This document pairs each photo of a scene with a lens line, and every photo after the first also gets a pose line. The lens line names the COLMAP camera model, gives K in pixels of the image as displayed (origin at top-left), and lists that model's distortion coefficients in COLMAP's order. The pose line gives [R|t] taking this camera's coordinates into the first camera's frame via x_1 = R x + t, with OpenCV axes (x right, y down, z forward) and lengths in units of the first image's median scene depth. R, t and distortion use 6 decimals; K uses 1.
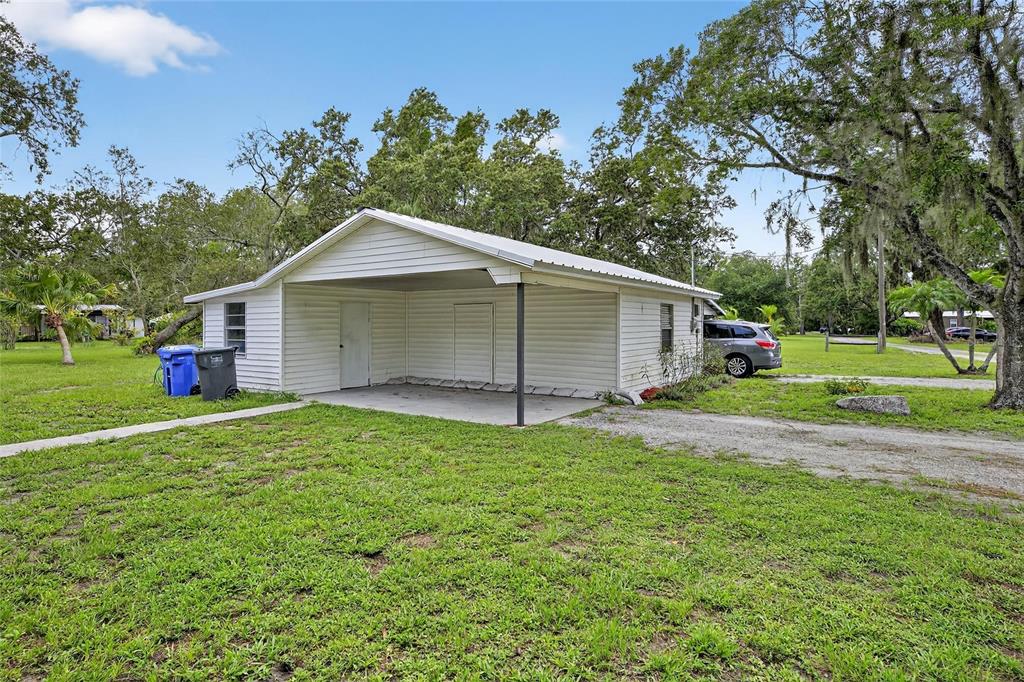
lens RADIAL K [[526.5, 0, 522.9], [0, 526.5, 308.5], [0, 0, 1]] dist [-0.001261, -0.000610]
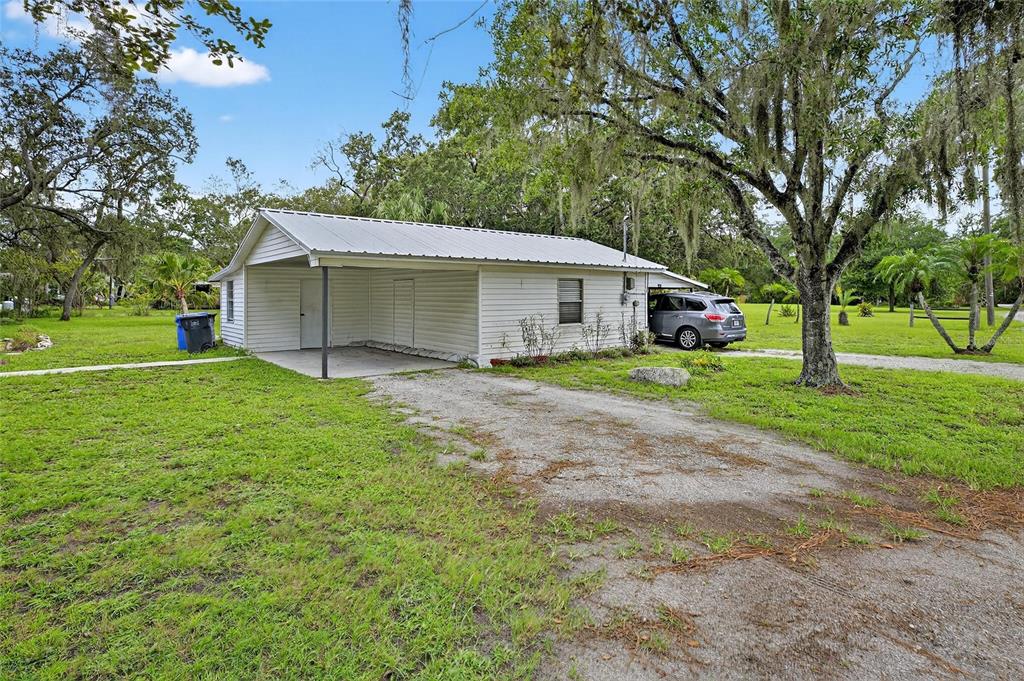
lens RADIAL K [[510.2, 0, 512.5], [0, 510.2, 284.9], [0, 0, 1]] dist [-0.000451, -0.000122]
pose [[0.960940, -0.006146, -0.276690, 0.382735], [0.008771, 0.999928, 0.008250, -0.004564], [0.276619, -0.010354, 0.960924, -0.027981]]
